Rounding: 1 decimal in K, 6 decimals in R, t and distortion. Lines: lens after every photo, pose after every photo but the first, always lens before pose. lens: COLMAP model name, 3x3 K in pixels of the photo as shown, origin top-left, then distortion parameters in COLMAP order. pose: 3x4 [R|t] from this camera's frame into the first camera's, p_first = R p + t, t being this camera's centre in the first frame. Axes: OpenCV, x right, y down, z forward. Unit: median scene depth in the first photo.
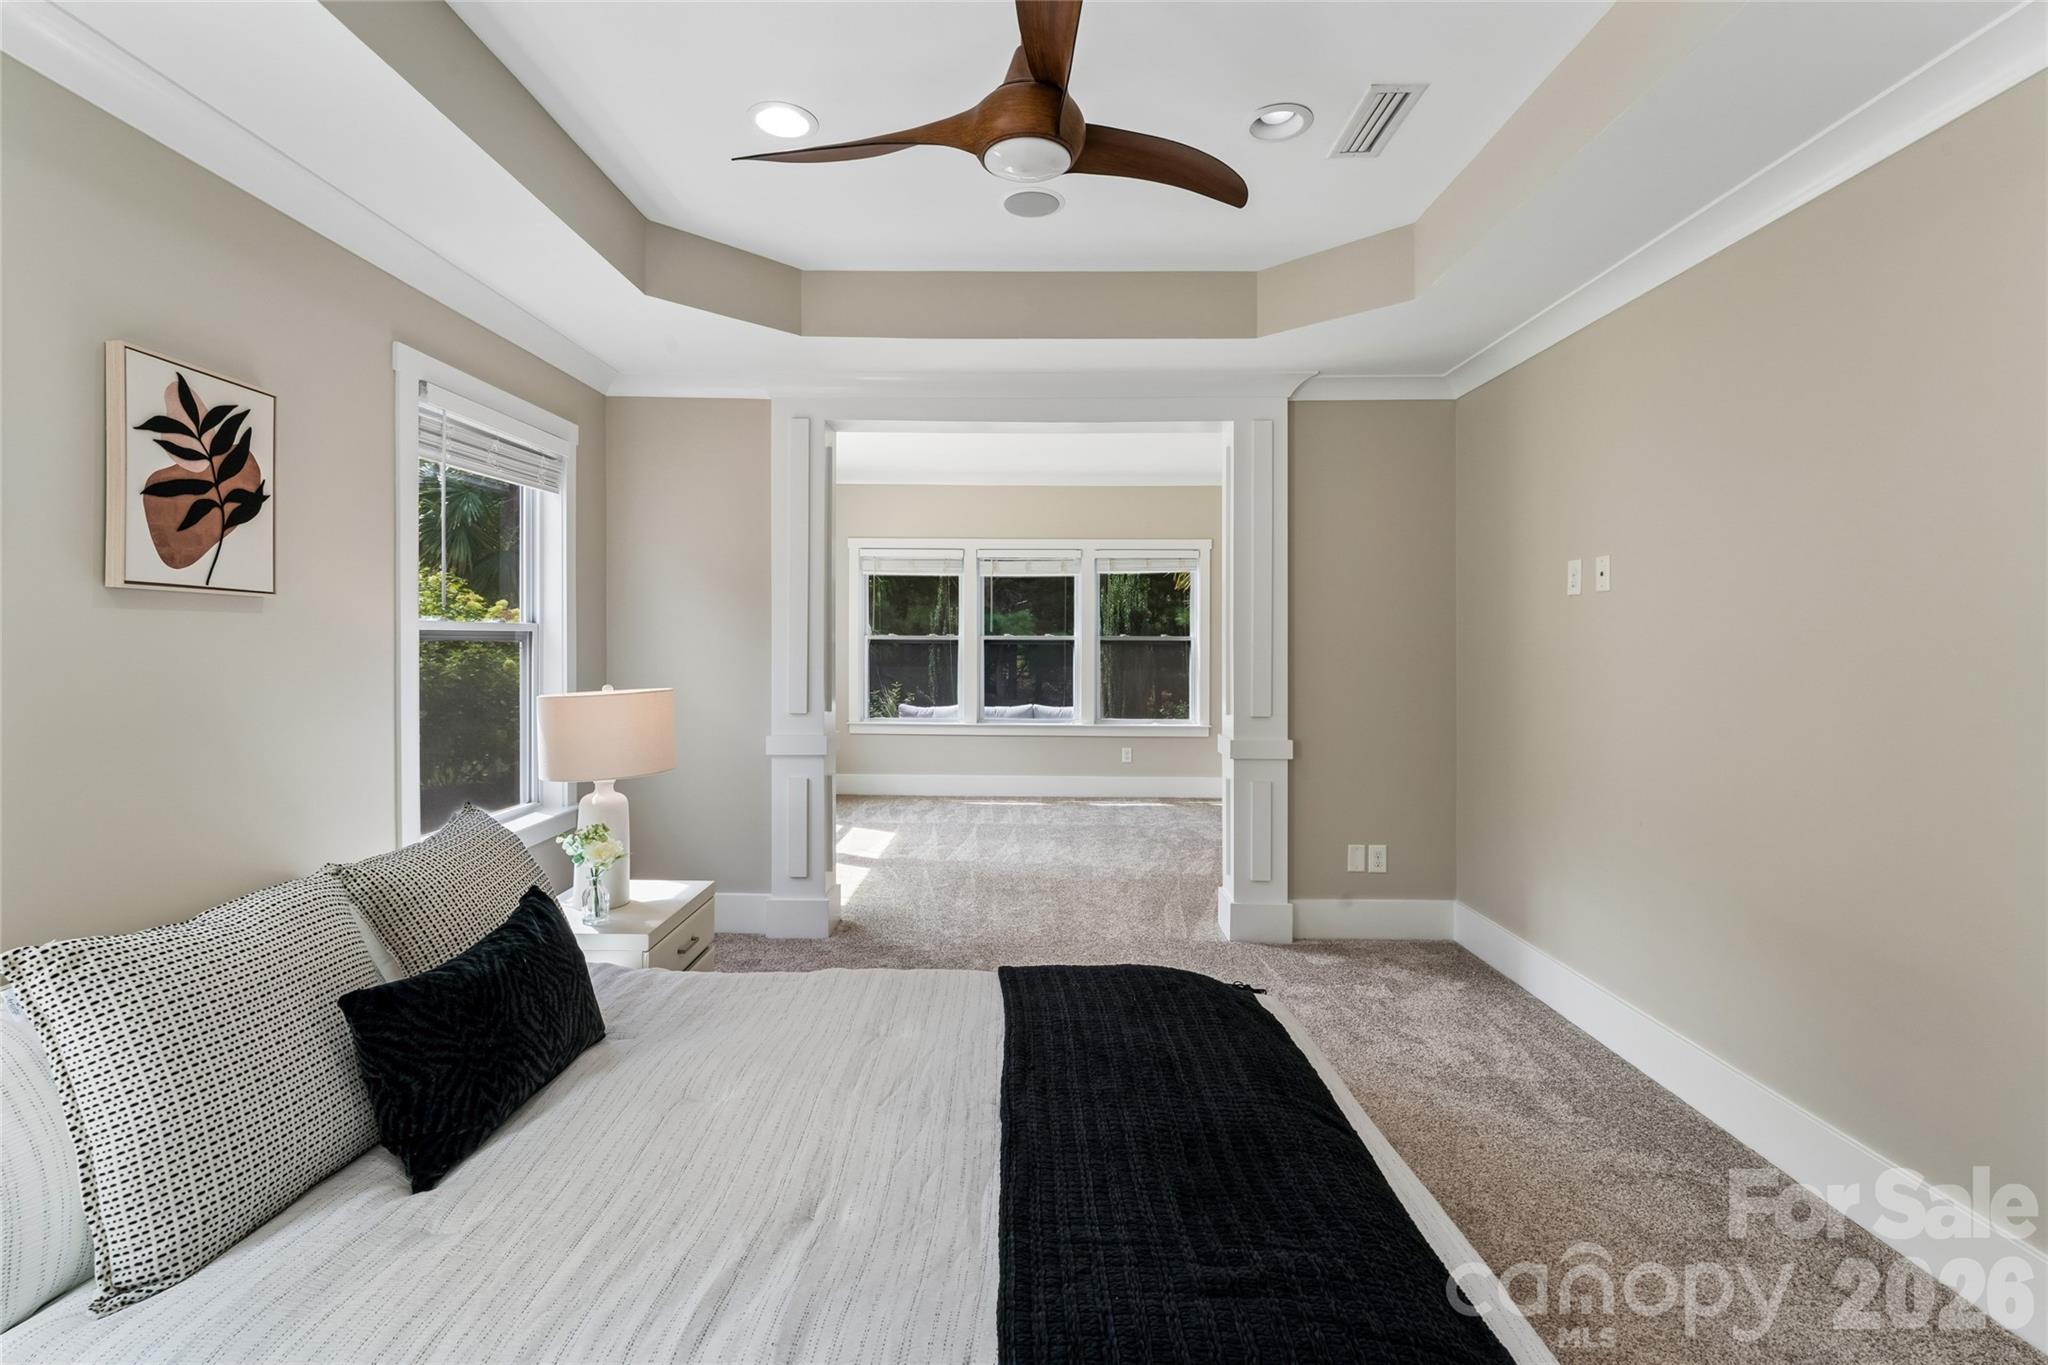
lens RADIAL K [[927.3, 0, 1023.5], [0, 927.3, 640.0], [0, 0, 1]] dist [0.000389, -0.000338]
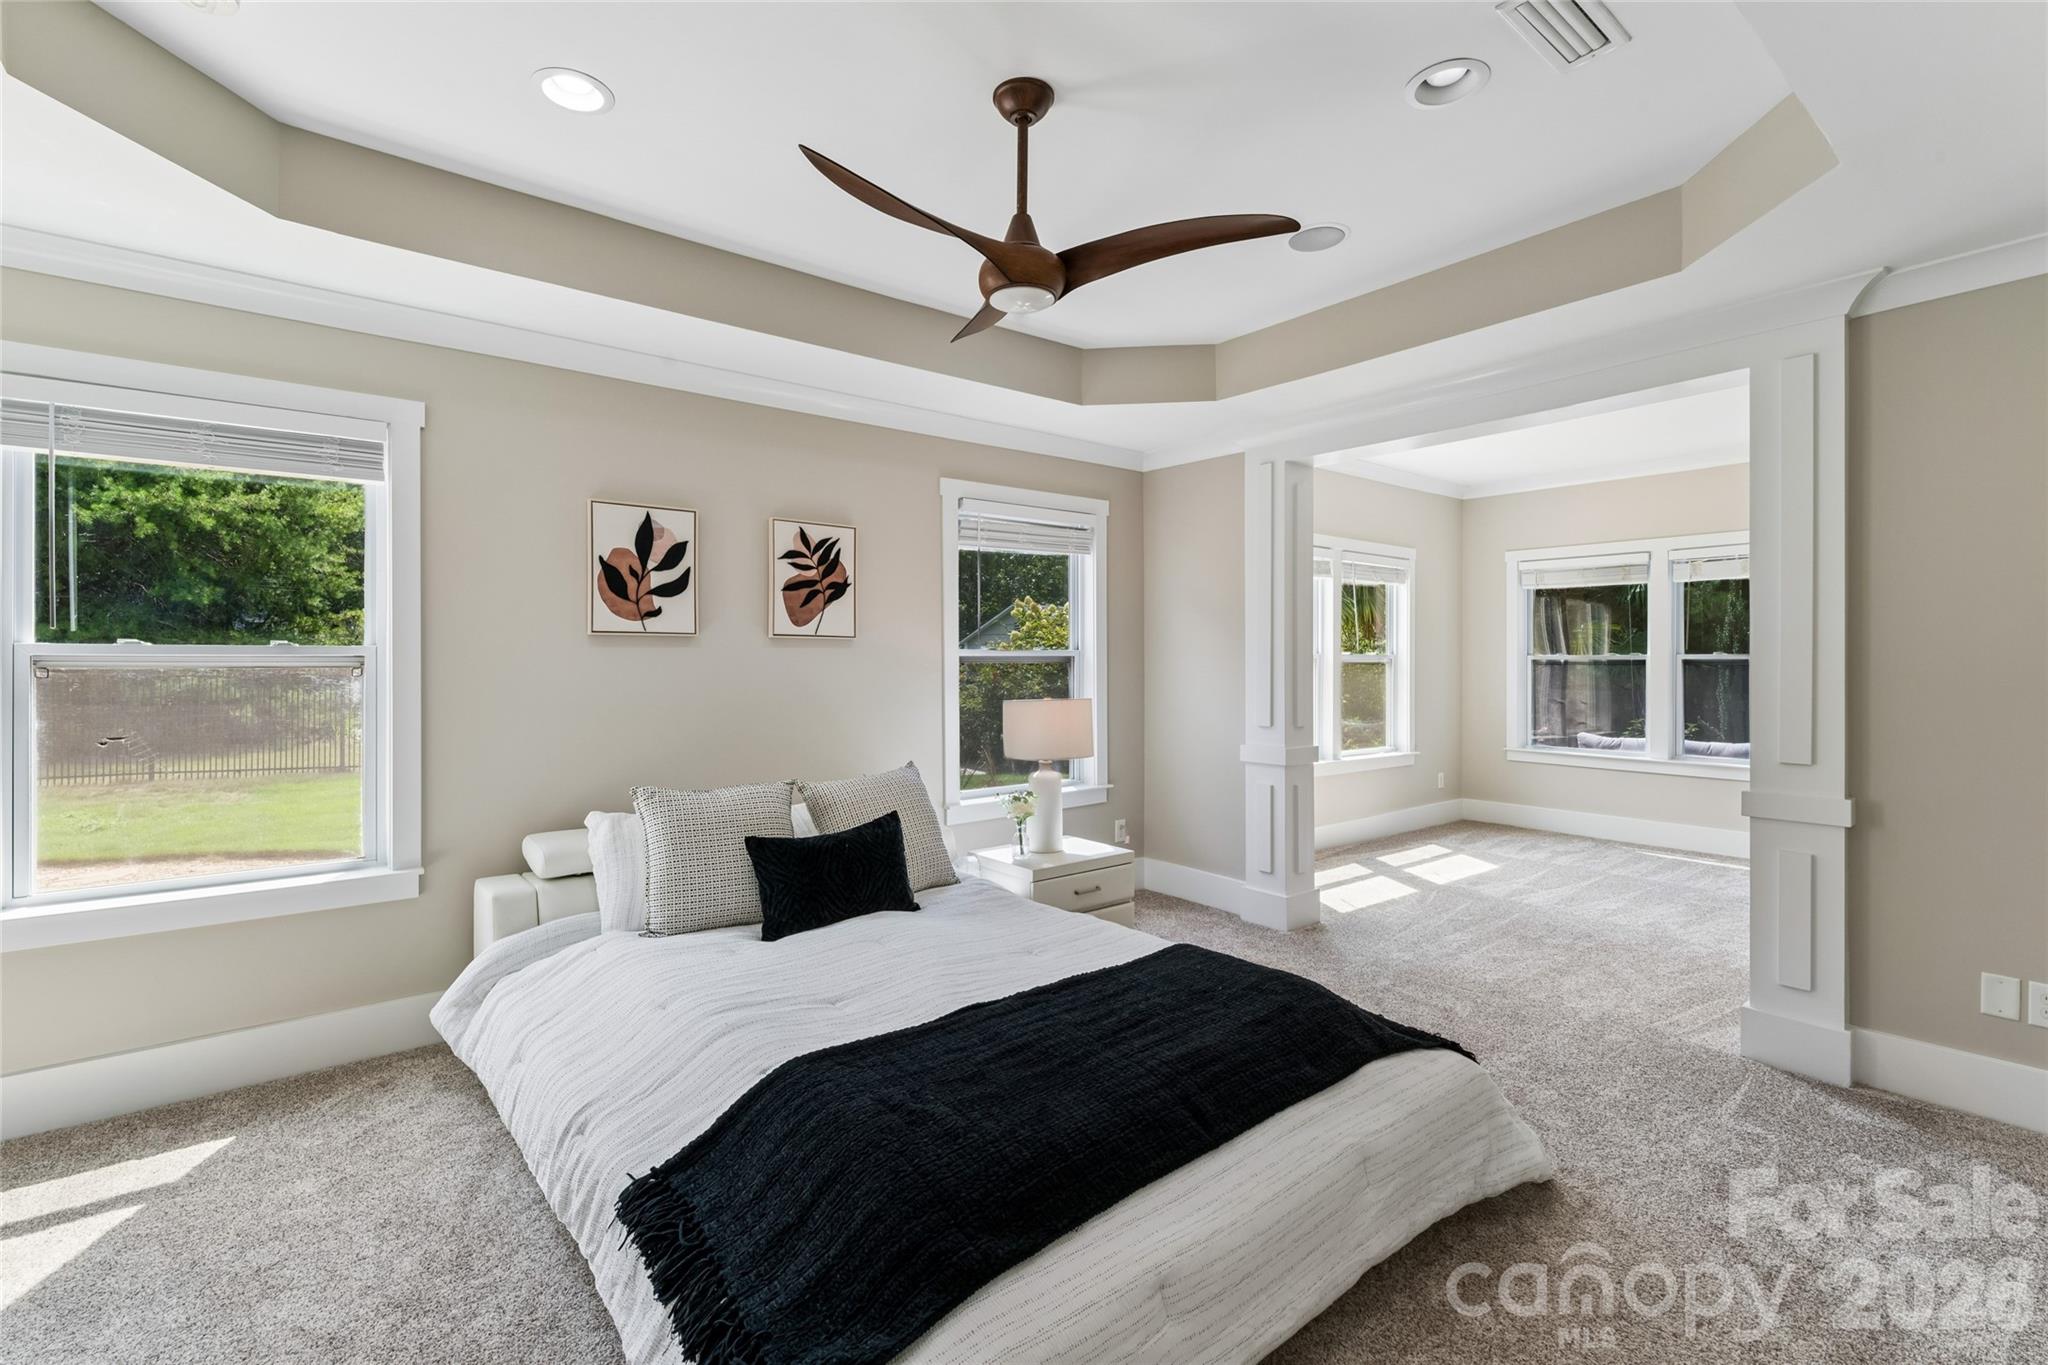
lens RADIAL K [[900.5, 0, 1013.5], [0, 900.5, 663.3], [0, 0, 1]] dist [-0.003146, -0.000452]
pose [[0.626739, -0.003655, -0.779220, 0.767265], [0.004661, 0.999989, -0.000942, 0.003850], [0.779215, -0.003042, 0.626749, 0.141221]]
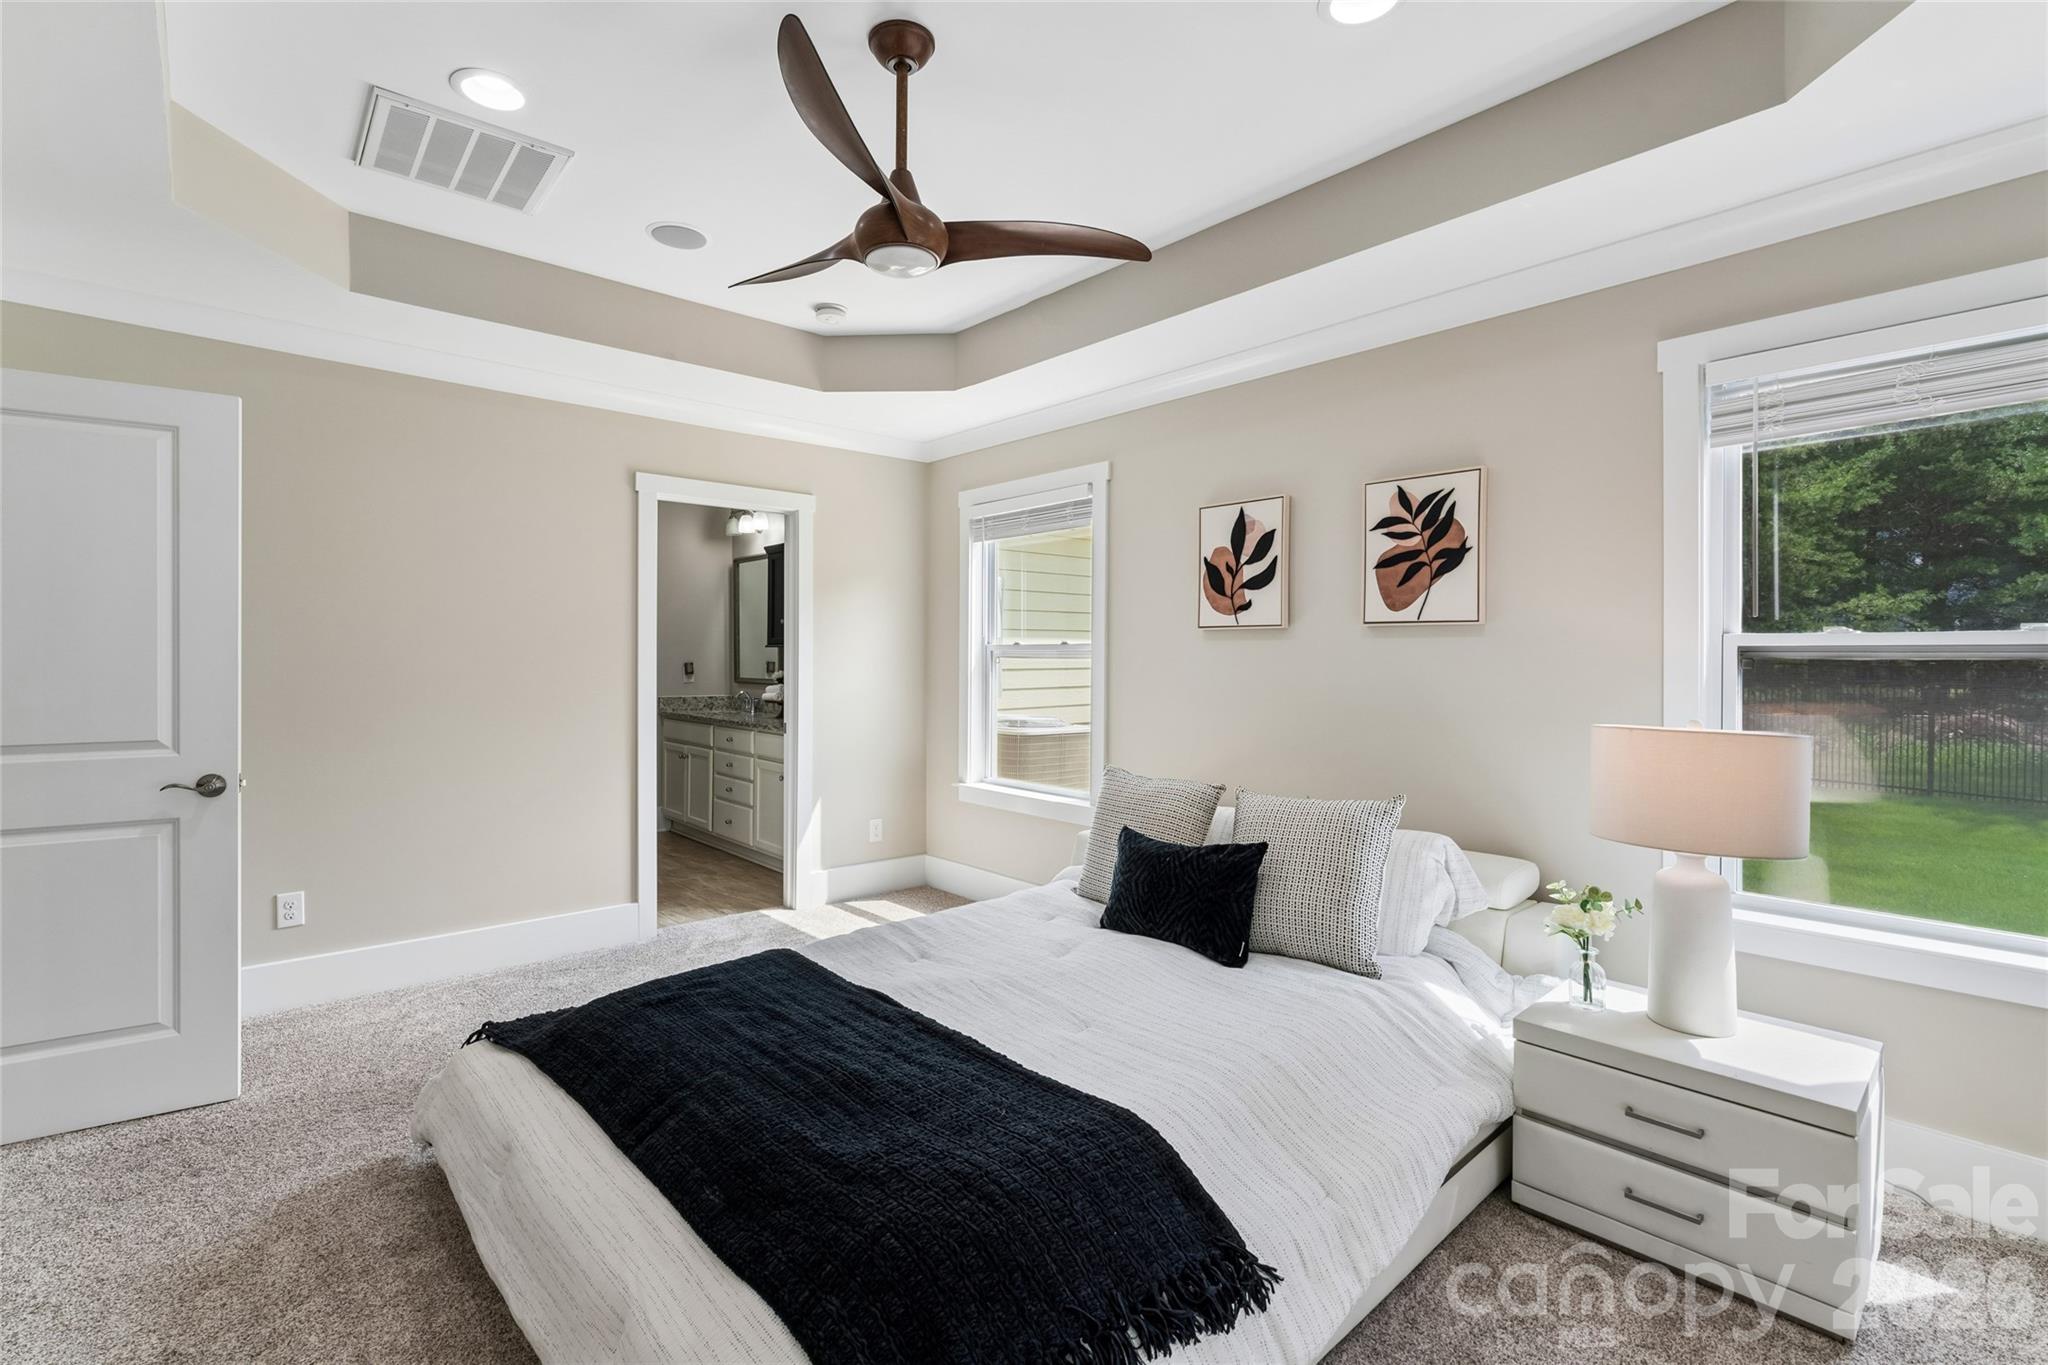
lens RADIAL K [[927.3, 0, 1009.3], [0, 927.3, 664.4], [0, 0, 1]] dist [0.000389, -0.000338]
pose [[-0.747073, 0.001546, -0.664740, 0.551370], [-0.004673, 0.999960, 0.007578, 0.003389], [0.664725, 0.008768, -0.747036, 1.555564]]
